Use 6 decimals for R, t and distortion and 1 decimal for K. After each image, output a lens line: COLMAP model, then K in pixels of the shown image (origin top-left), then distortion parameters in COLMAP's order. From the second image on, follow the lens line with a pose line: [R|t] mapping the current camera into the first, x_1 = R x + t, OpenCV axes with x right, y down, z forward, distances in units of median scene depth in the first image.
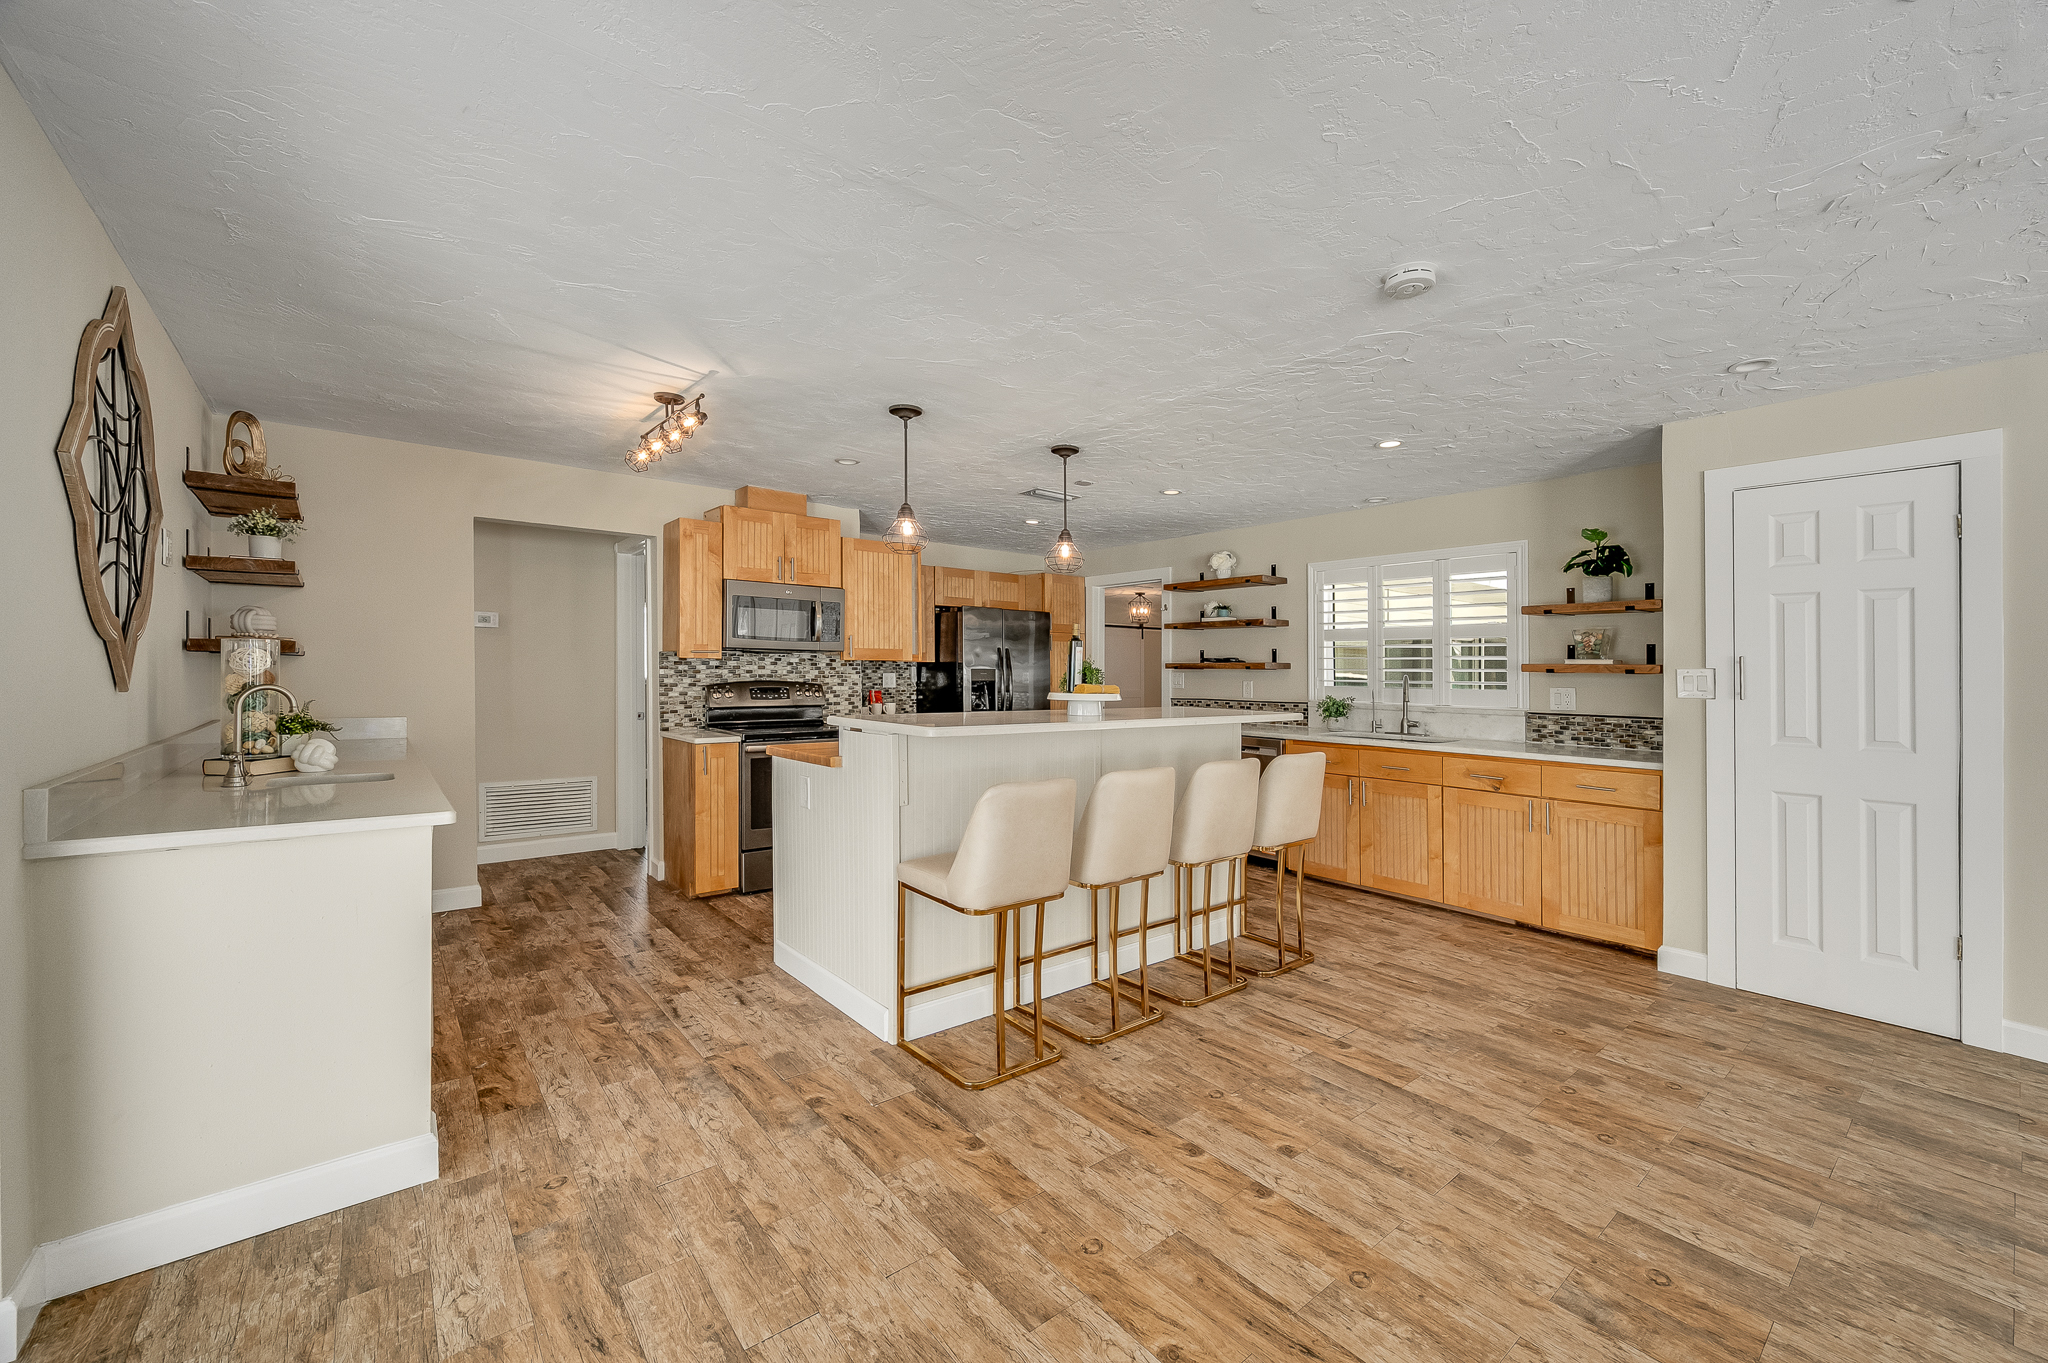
lens RADIAL K [[815.2, 0, 1028.5], [0, 815.2, 672.2], [0, 0, 1]] dist [-0.002073, 0.000749]
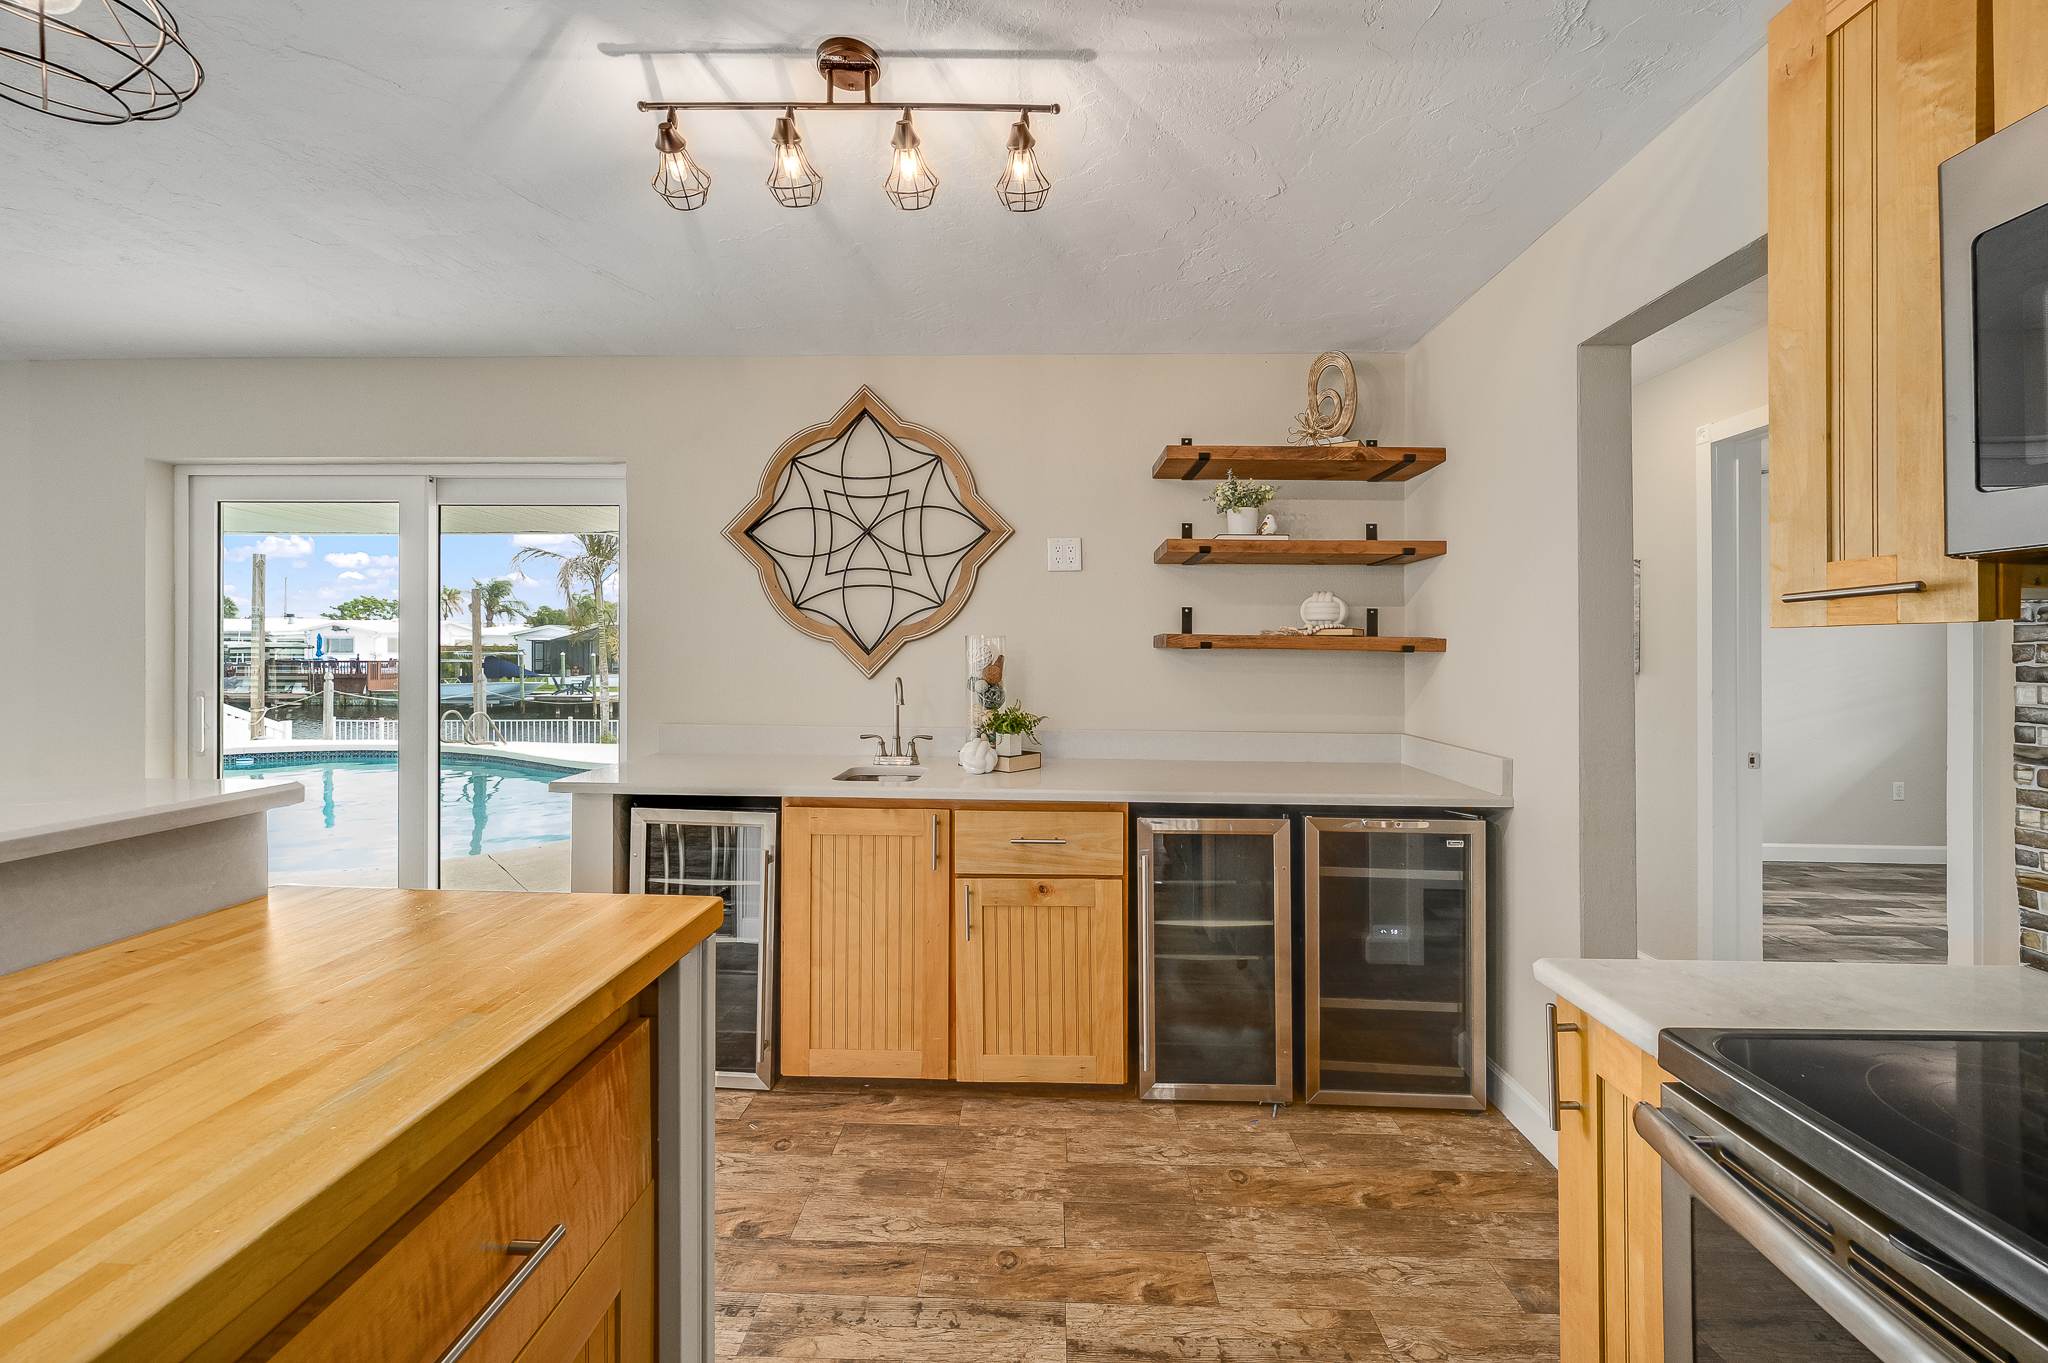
lens RADIAL K [[815.2, 0, 1028.3], [0, 815.2, 646.3], [0, 0, 1]] dist [-0.002073, 0.000749]
pose [[-0.643422, -0.025890, -0.765074, -0.138179], [-0.018215, 0.999663, -0.018509, -0.006257], [0.765295, 0.002026, -0.643677, 1.279974]]
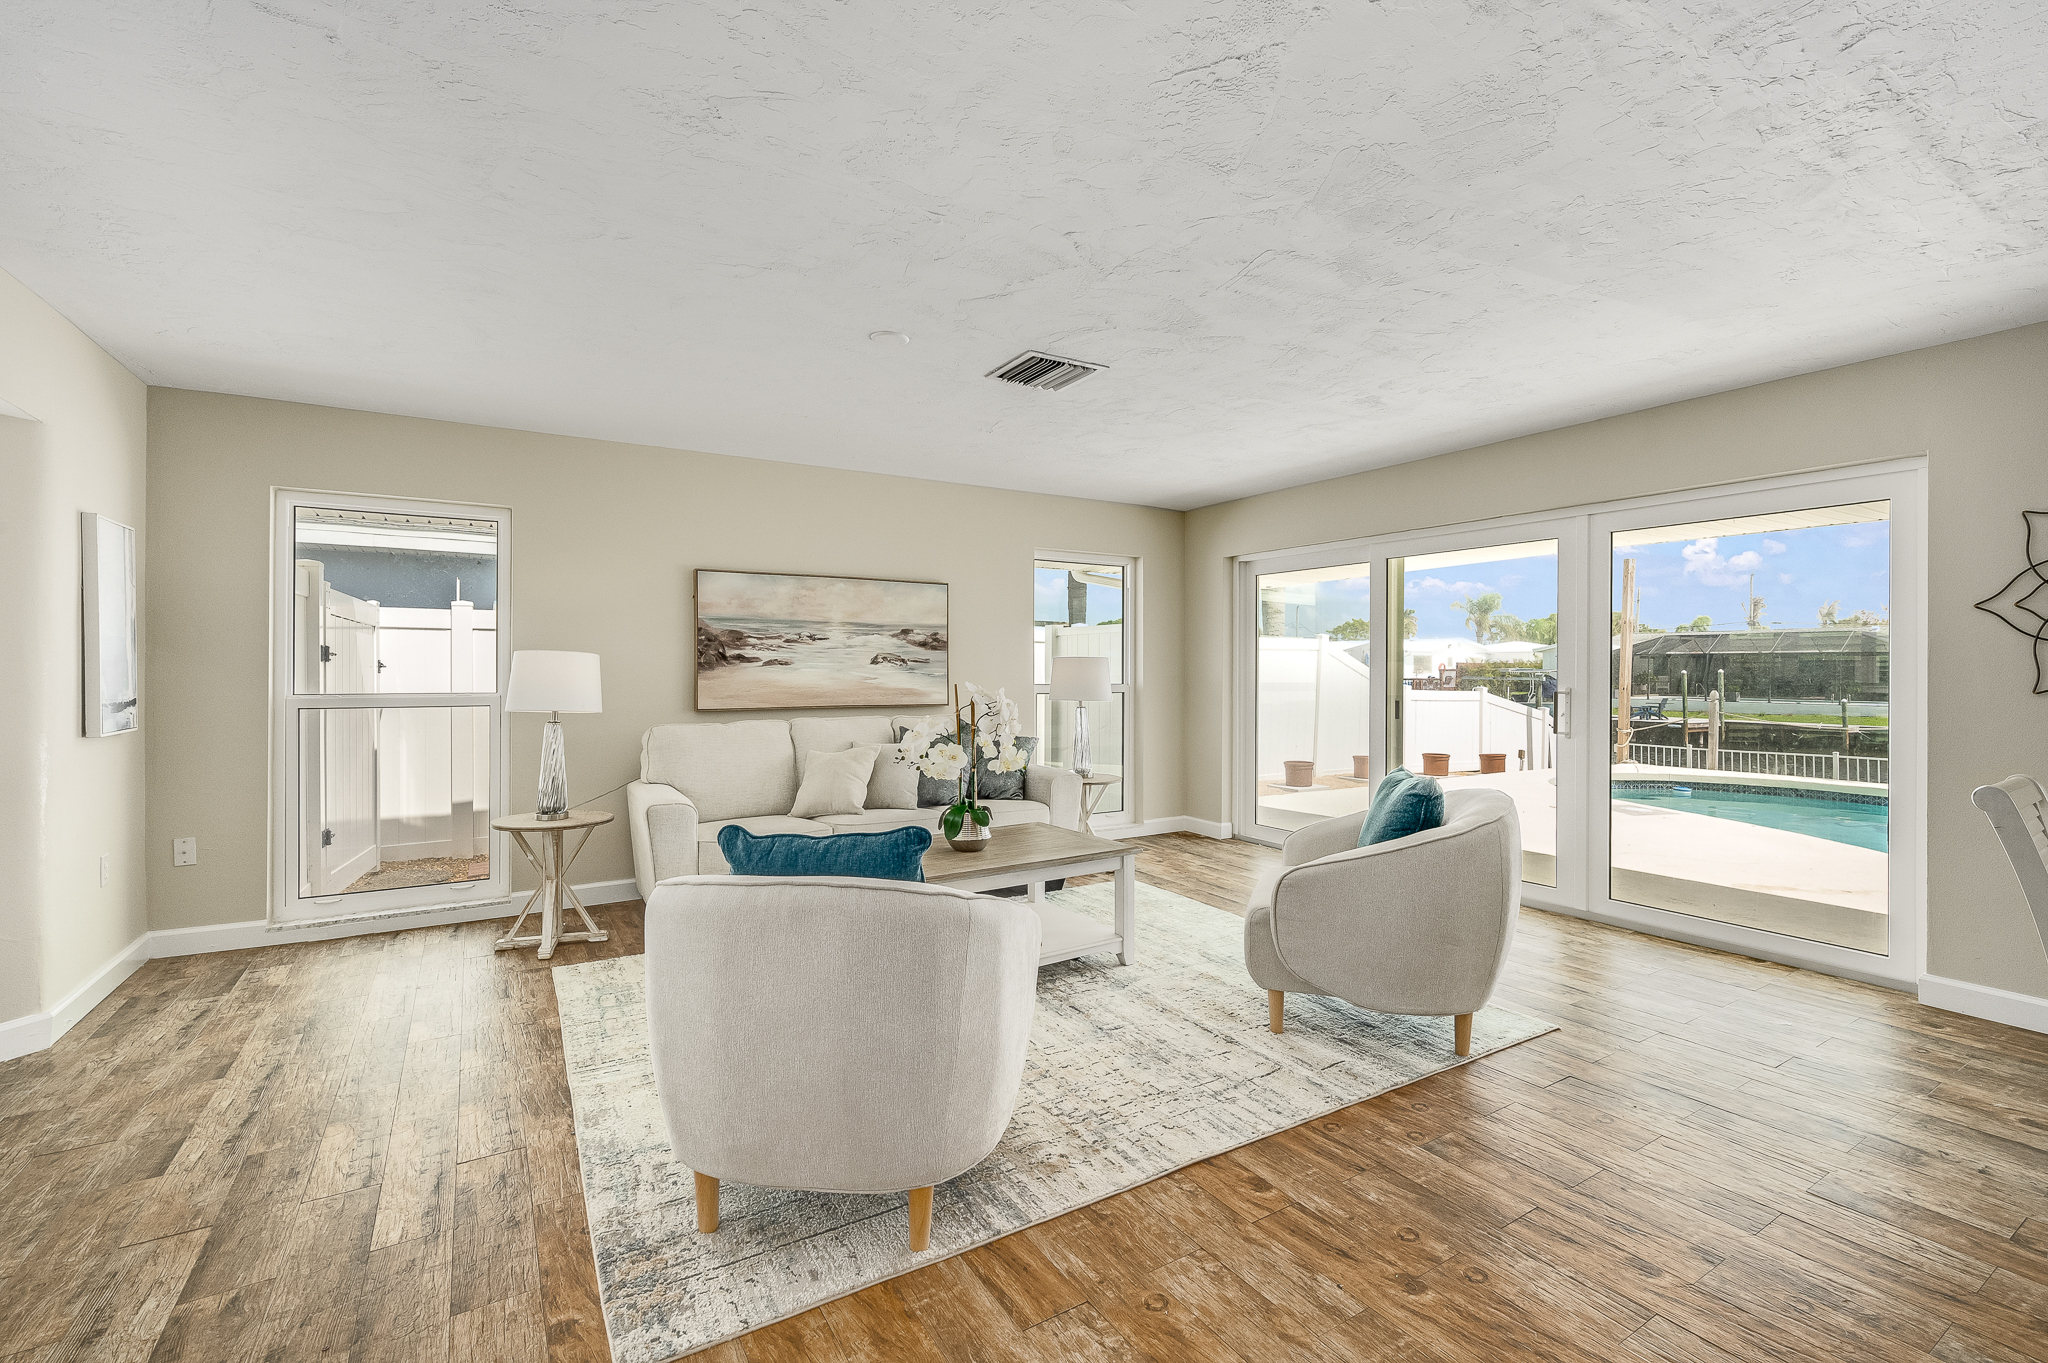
lens RADIAL K [[882.6, 0, 1037.4], [0, 882.6, 674.6], [0, 0, 1]] dist [-0.002097, 0.000335]
pose [[-0.993384, -0.016334, 0.113673, 1.308589], [-0.015141, 0.999821, 0.011354, 0.040495], [-0.113838, 0.009558, -0.993453, 0.142080]]
